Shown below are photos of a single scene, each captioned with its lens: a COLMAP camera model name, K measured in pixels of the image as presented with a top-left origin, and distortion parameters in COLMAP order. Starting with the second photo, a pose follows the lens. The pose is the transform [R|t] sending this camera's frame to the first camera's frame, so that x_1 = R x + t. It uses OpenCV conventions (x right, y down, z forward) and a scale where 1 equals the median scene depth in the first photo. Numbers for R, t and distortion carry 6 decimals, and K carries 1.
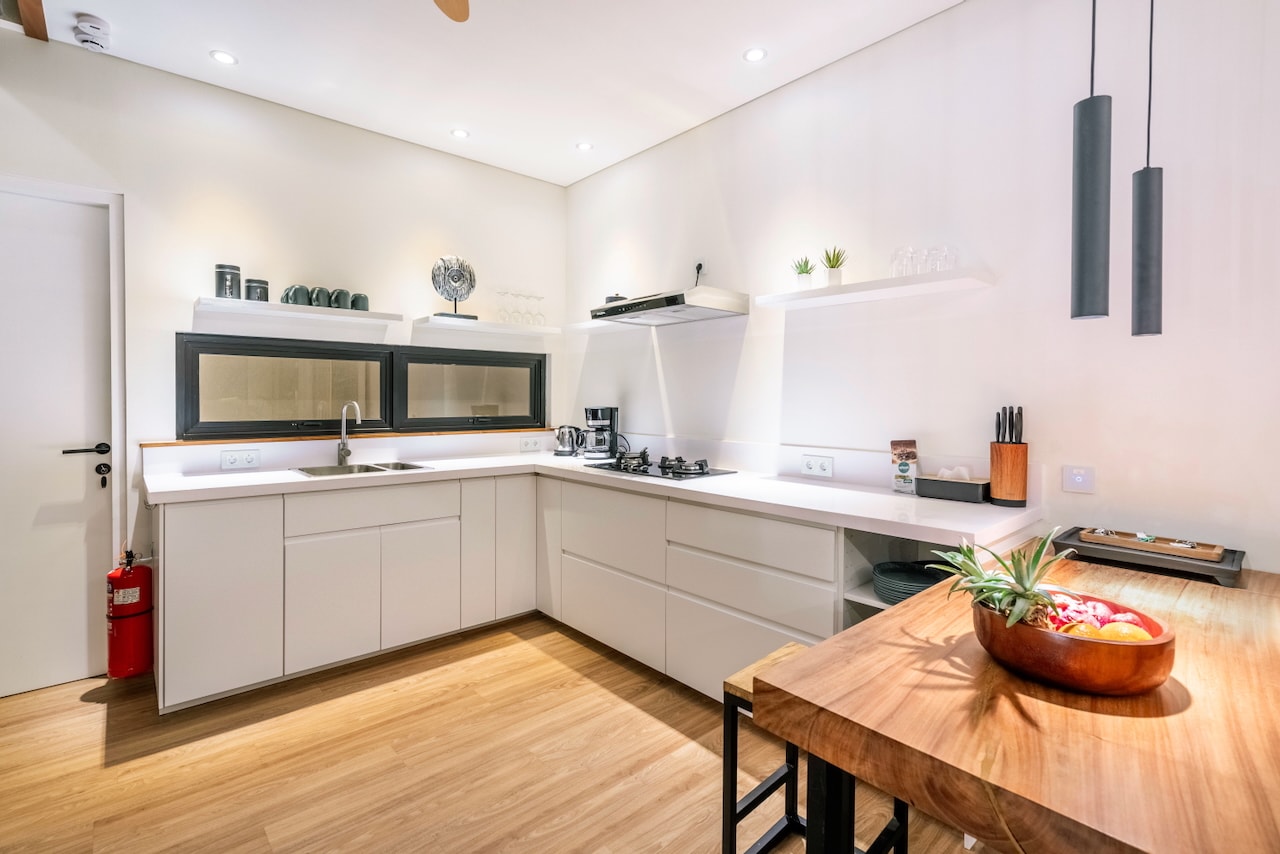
lens RADIAL K [[590.5, 0, 628.1], [0, 590.5, 407.9], [0, 0, 1]] dist [0.001170, 0.000440]
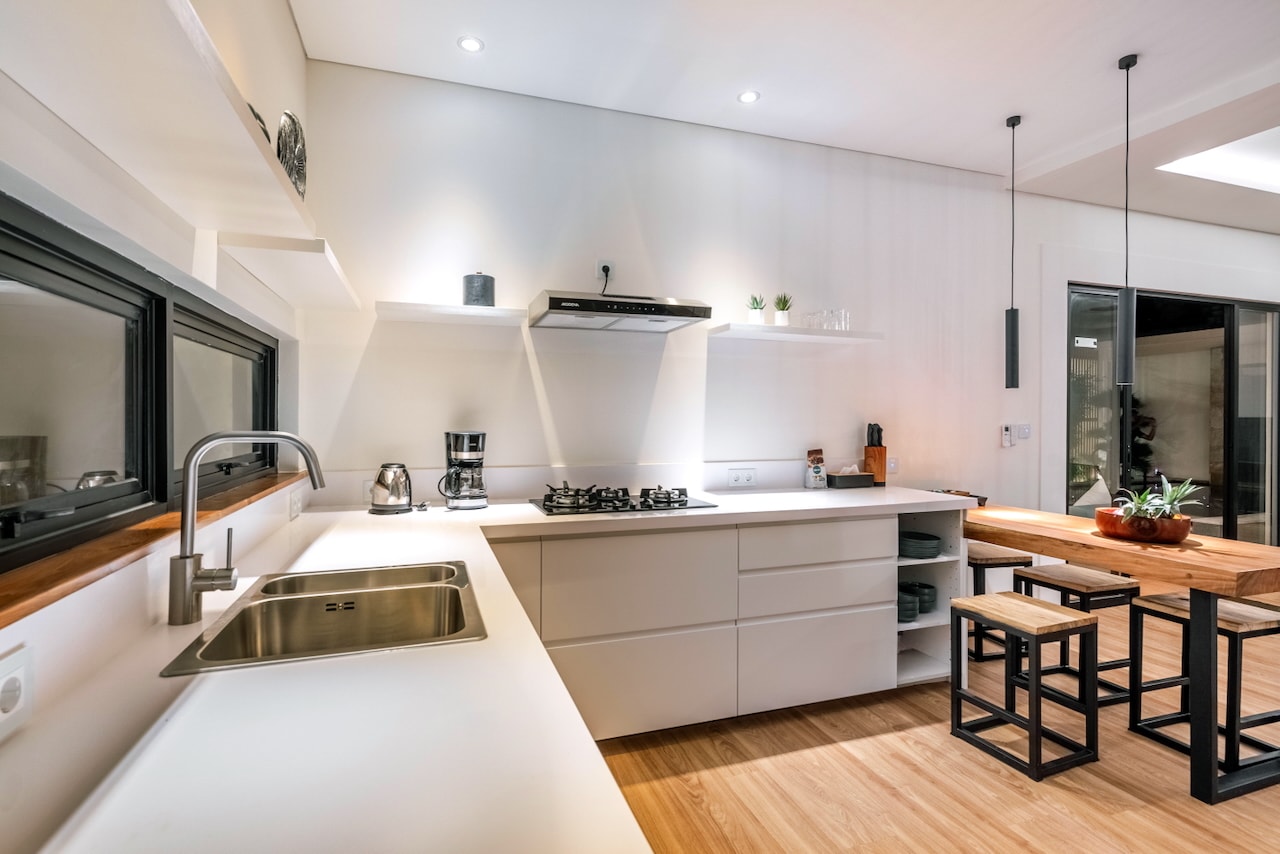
lens RADIAL K [[602.8, 0, 623.9], [0, 602.8, 421.2], [0, 0, 1]] dist [0.000328, 0.000001]
pose [[0.384841, -0.006533, 0.922960, -0.866966], [0.014312, 0.999897, 0.001110, -0.015813], [-0.922872, 0.012782, 0.384894, 0.784481]]
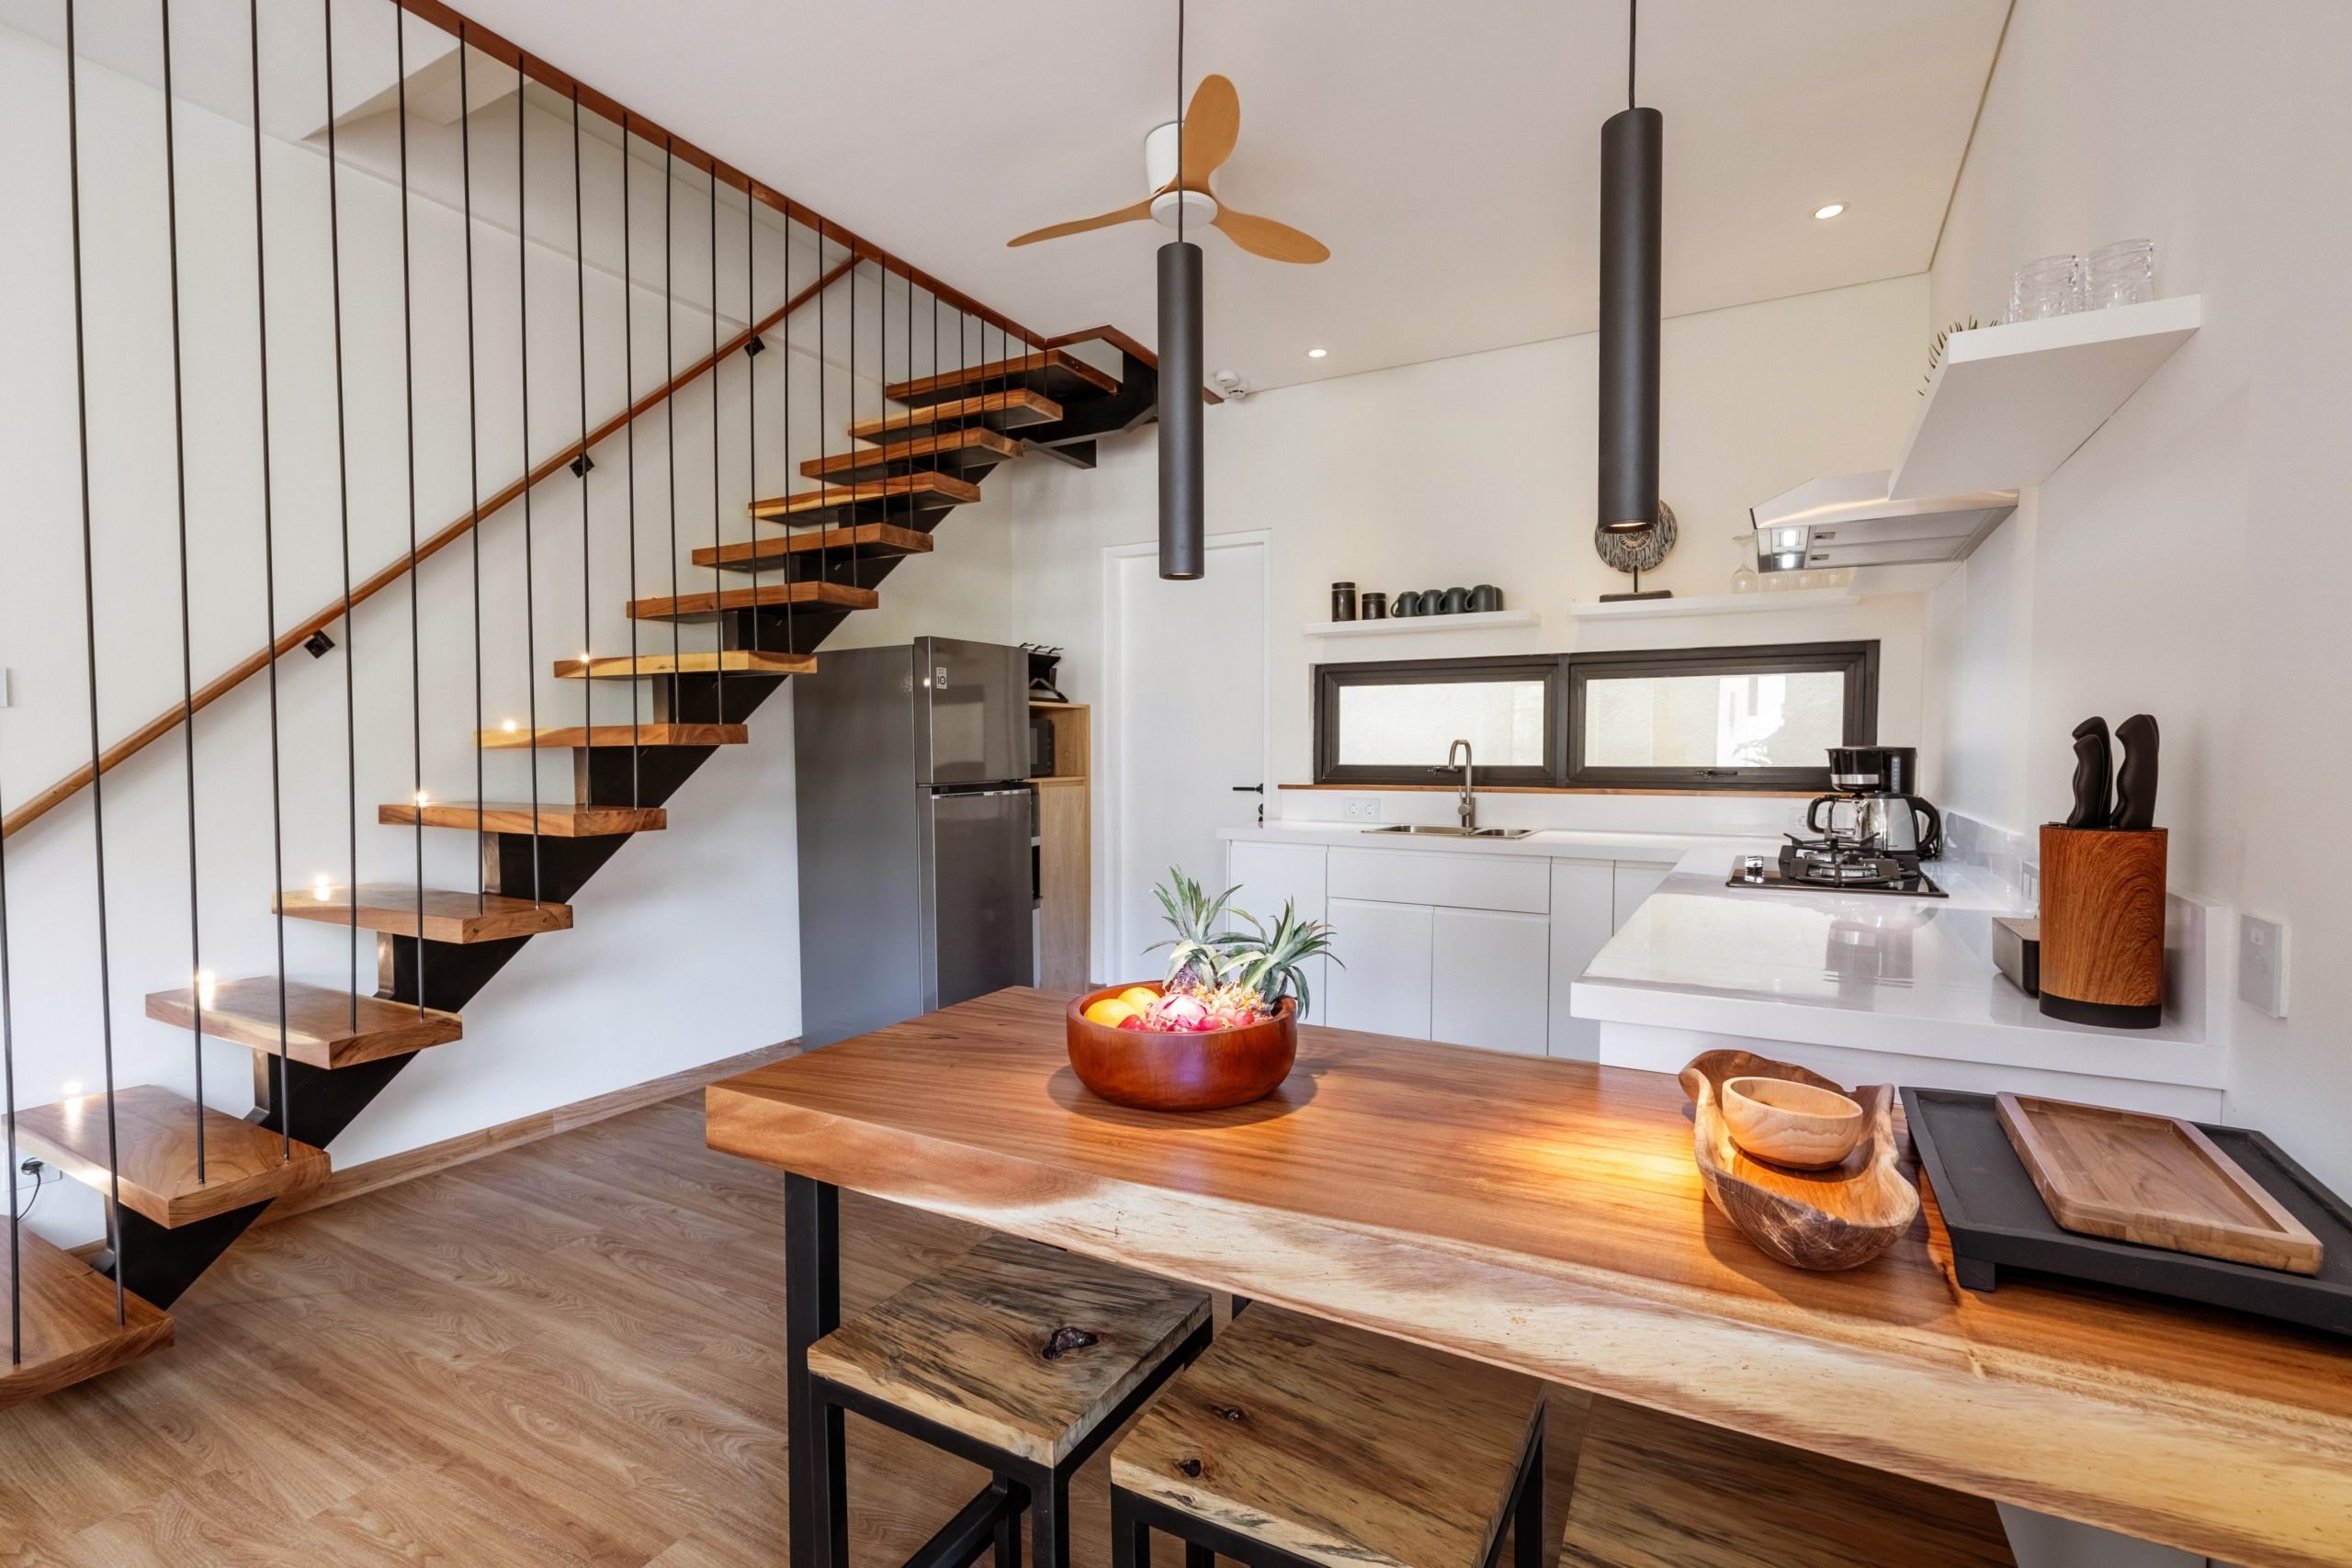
lens RADIAL K [[1084.9, 0, 1154.1], [0, 1084.9, 748.9], [0, 0, 1]] dist [0.001170, 0.000440]
pose [[0.330382, -0.004576, -0.943836, 0.797576], [-0.014391, 0.999848, -0.009885, 0.023857], [0.943737, 0.016849, 0.330266, 0.237717]]
